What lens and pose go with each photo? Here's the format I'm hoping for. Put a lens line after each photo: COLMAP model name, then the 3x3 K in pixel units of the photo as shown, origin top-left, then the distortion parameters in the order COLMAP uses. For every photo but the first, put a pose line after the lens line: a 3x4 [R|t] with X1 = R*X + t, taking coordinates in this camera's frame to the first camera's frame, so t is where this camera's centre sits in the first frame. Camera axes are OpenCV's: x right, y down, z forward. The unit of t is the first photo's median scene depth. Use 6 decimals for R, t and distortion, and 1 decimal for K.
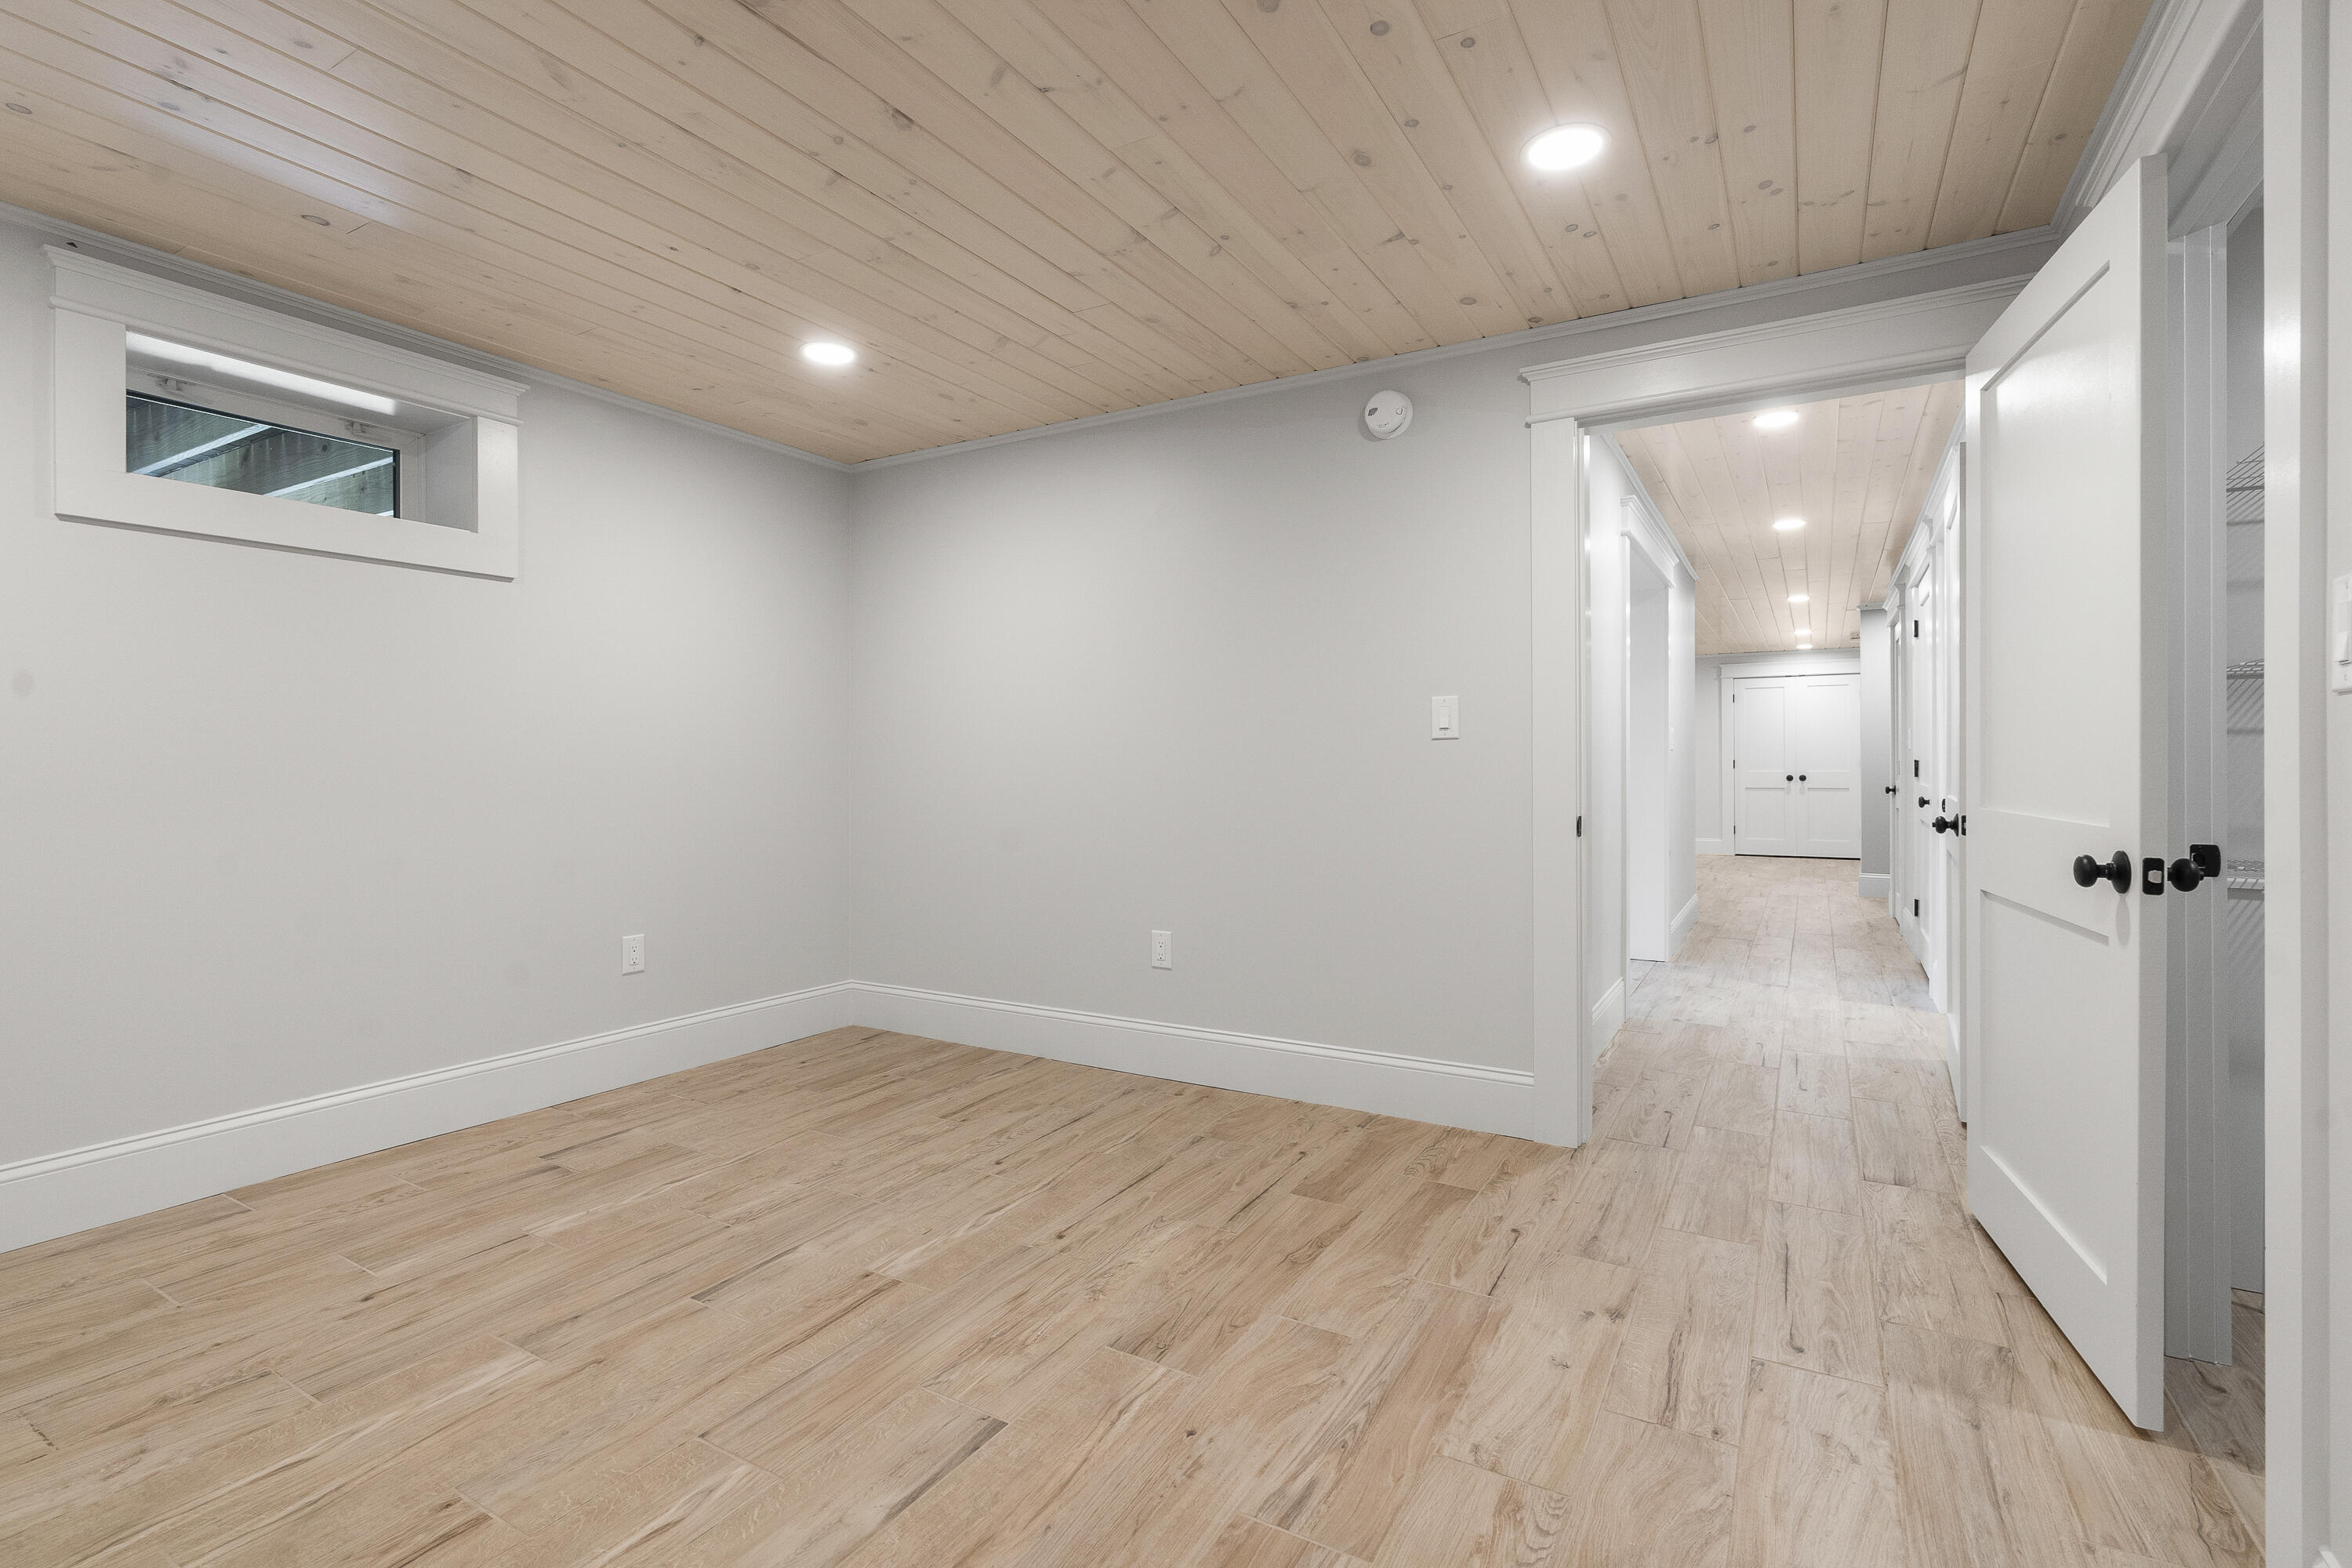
lens RADIAL K [[1078.0, 0, 1166.1], [0, 1078.0, 766.6], [0, 0, 1]] dist [-0.007258, 0.003095]
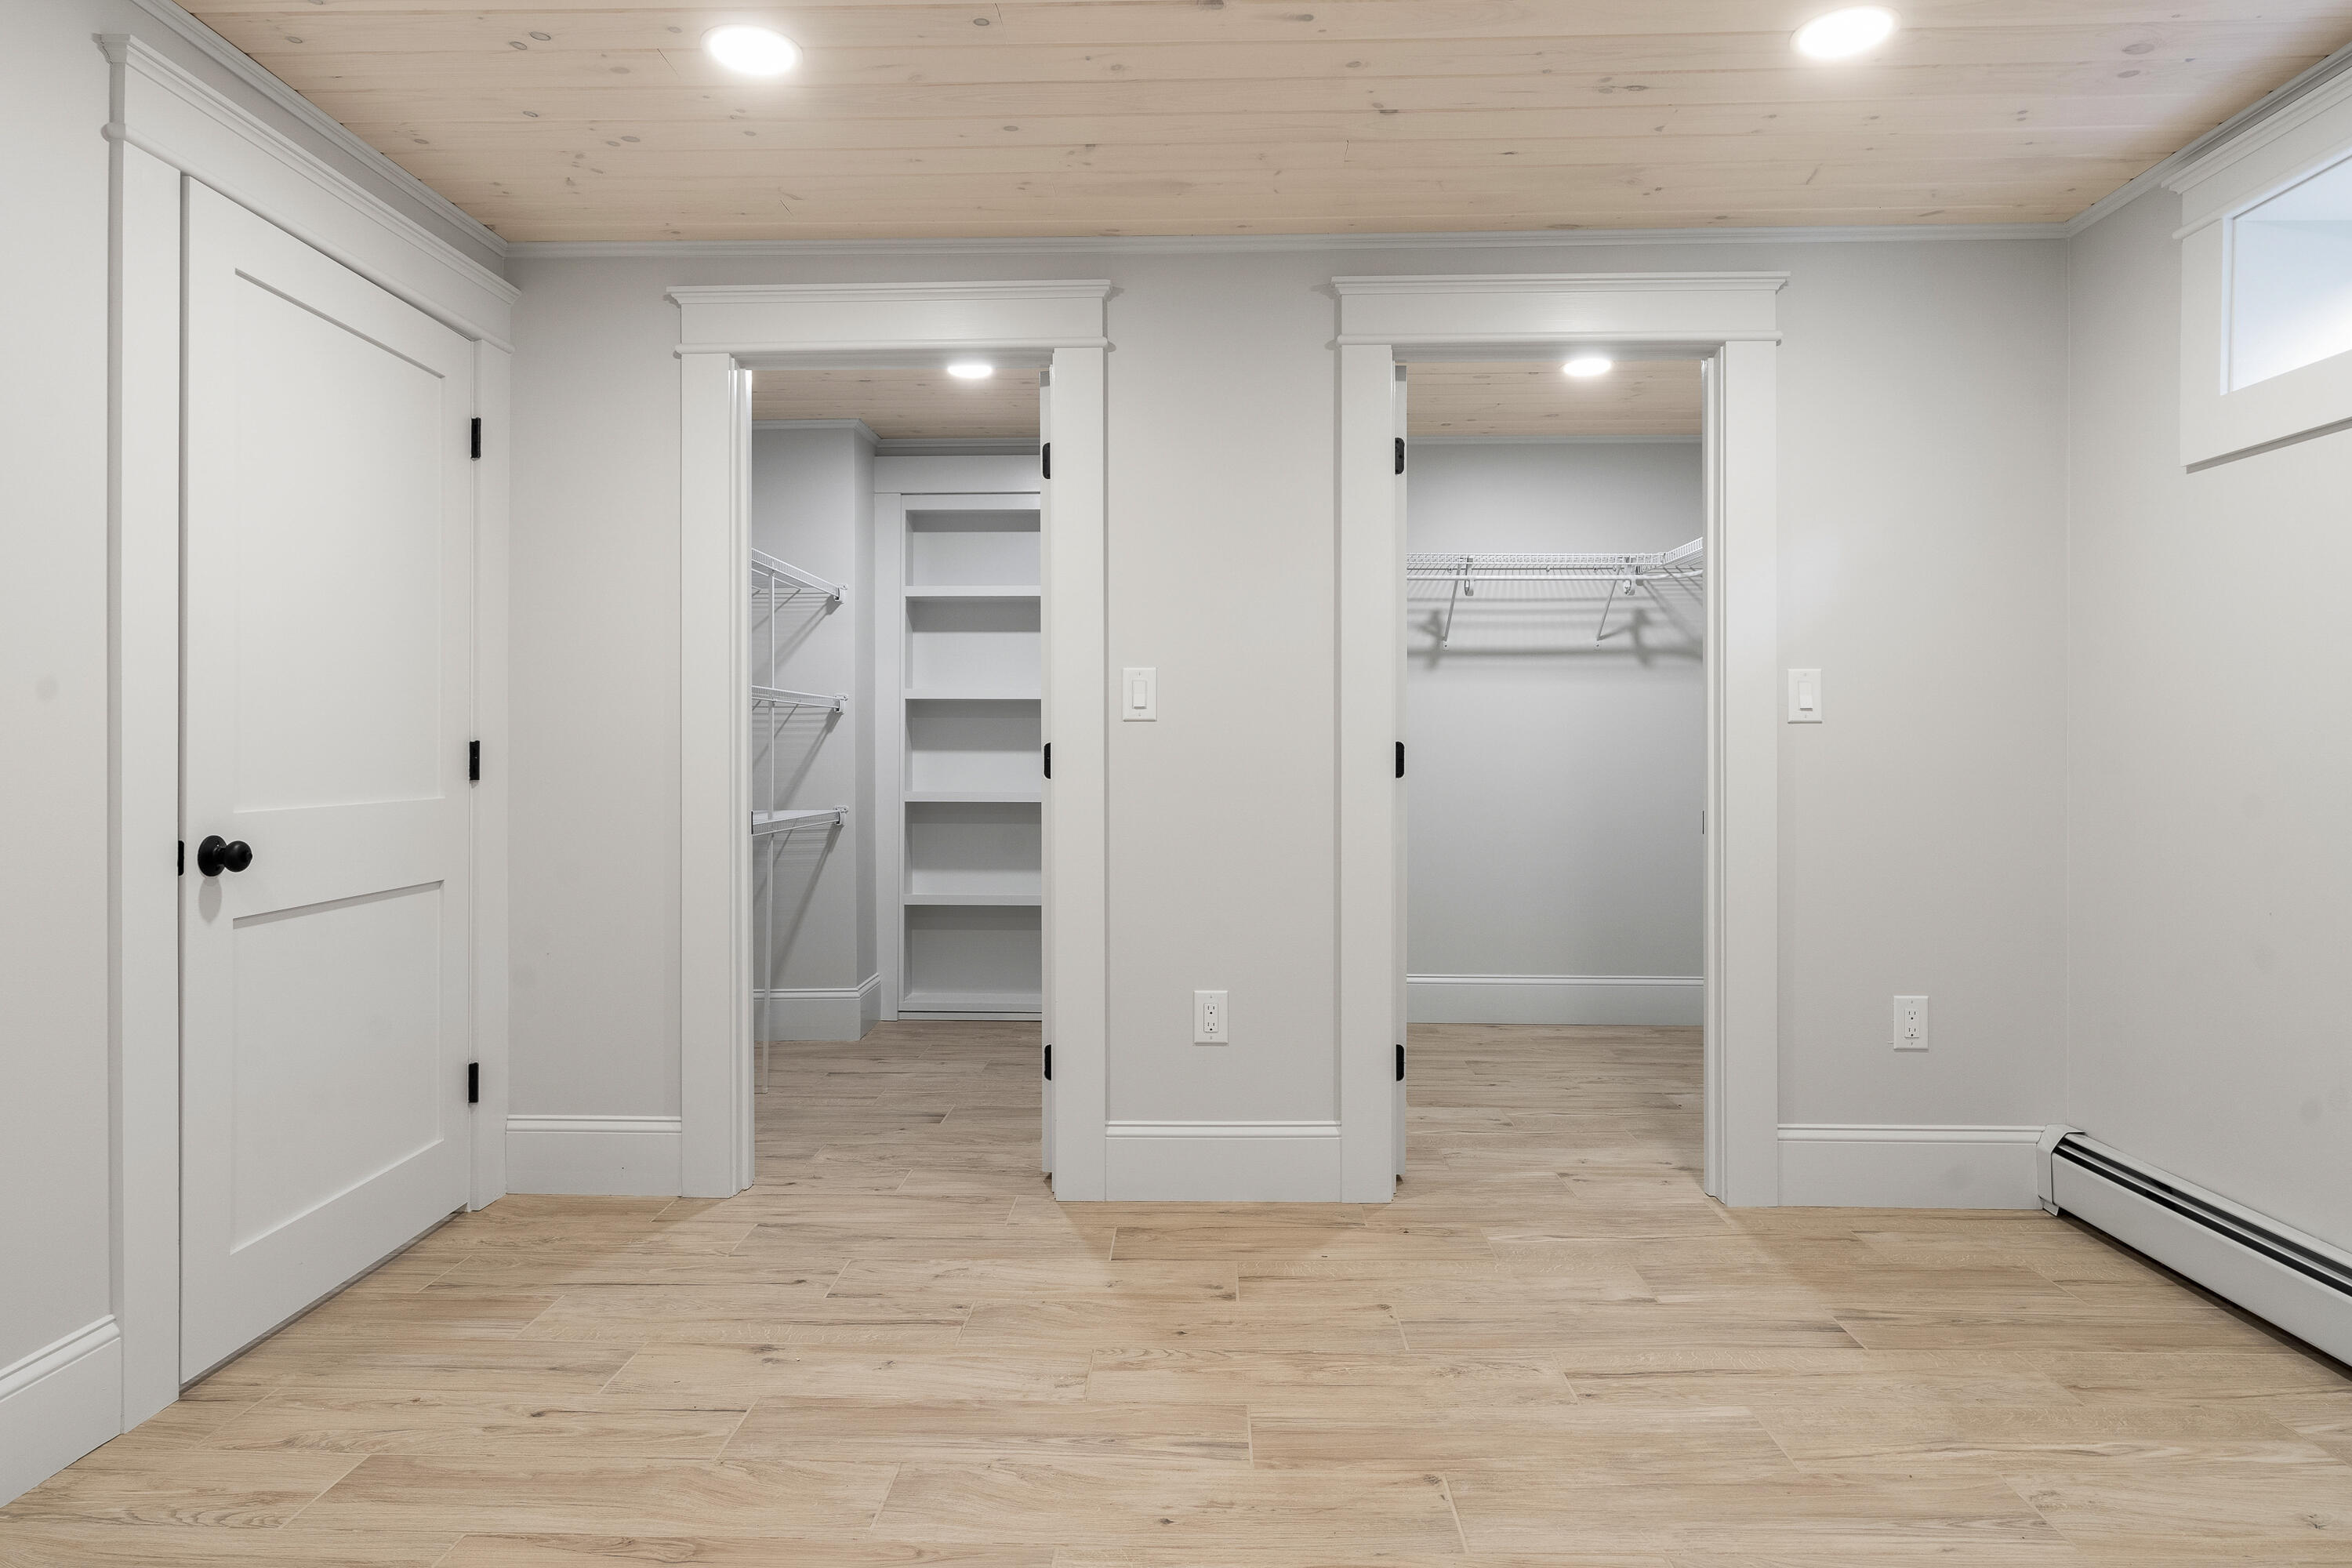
lens RADIAL K [[1351.4, 0, 1167.0], [0, 1351.4, 782.8], [0, 0, 1]] dist [-0.006397, 0.004572]
pose [[-0.487642, -0.005665, 0.873025, -0.706316], [0.007051, 0.999921, 0.010426, 0.013874], [-0.873015, 0.011240, -0.487564, 1.173082]]
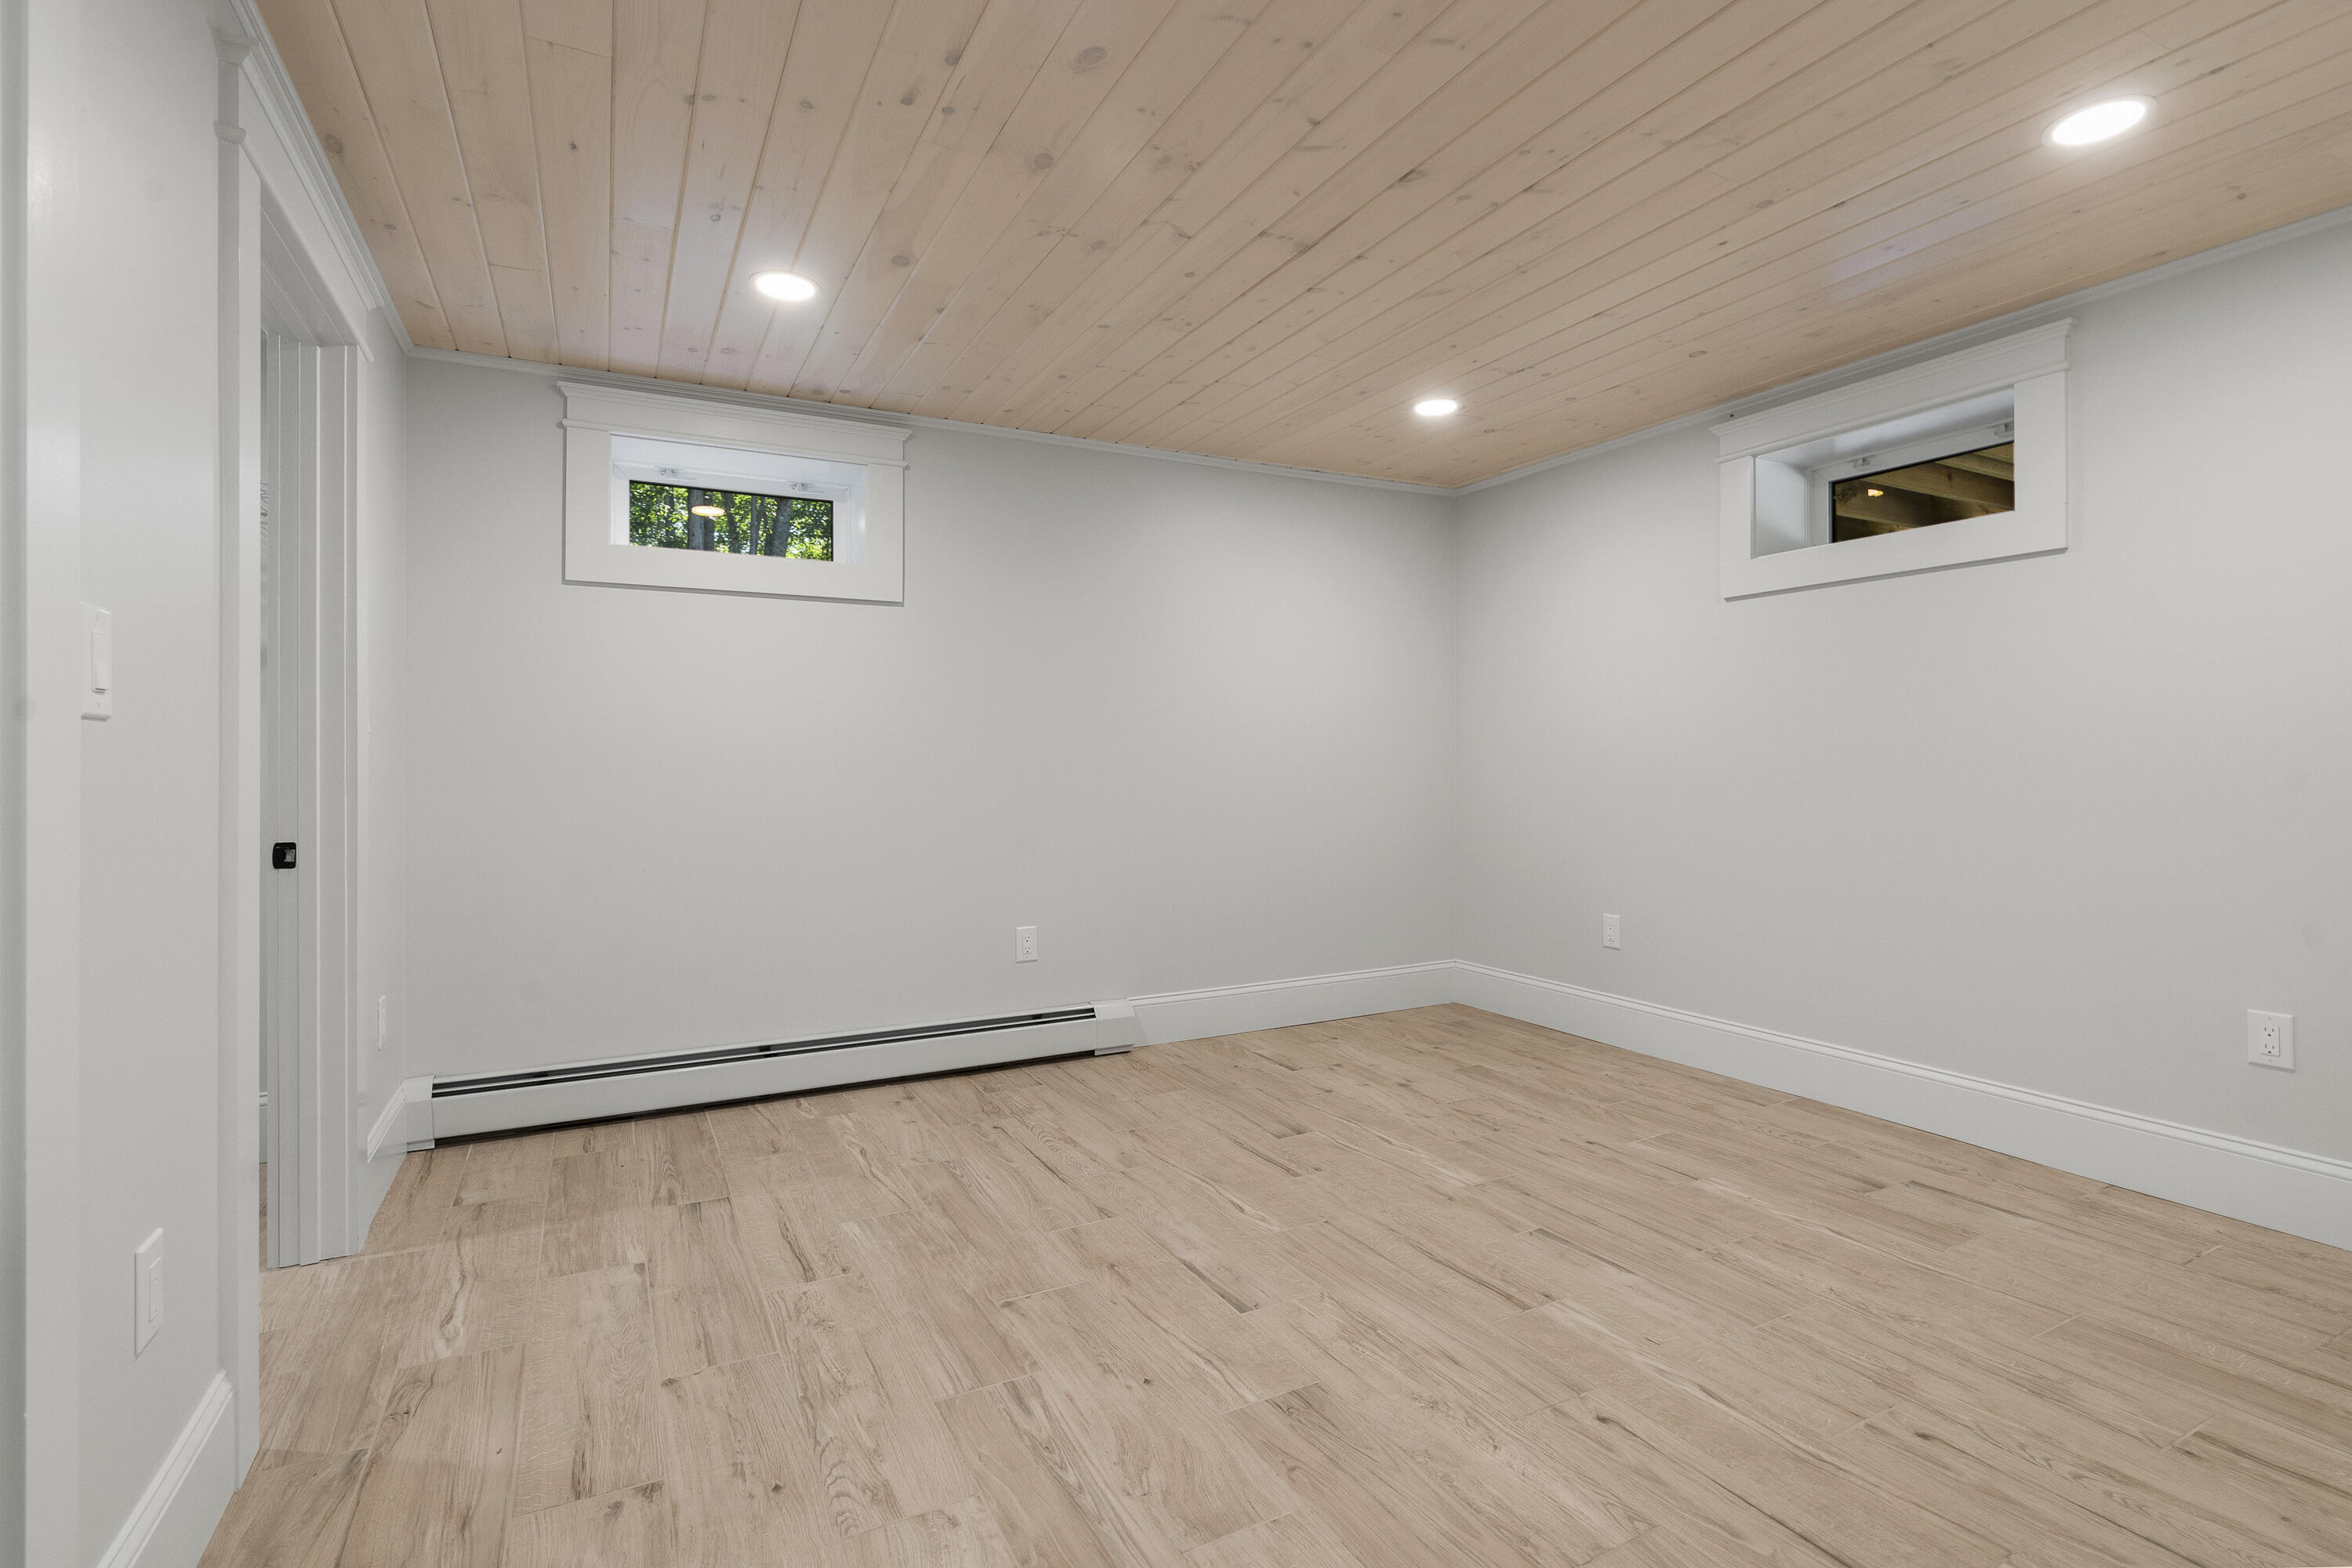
lens RADIAL K [[1078.0, 0, 1180.8], [0, 1078.0, 749.9], [0, 0, 1]] dist [-0.007258, 0.003095]
pose [[-0.511044, -0.006034, -0.859533, 0.737925], [0.004629, 0.999942, -0.009773, -0.011535], [0.859542, -0.008973, -0.510987, 1.234405]]
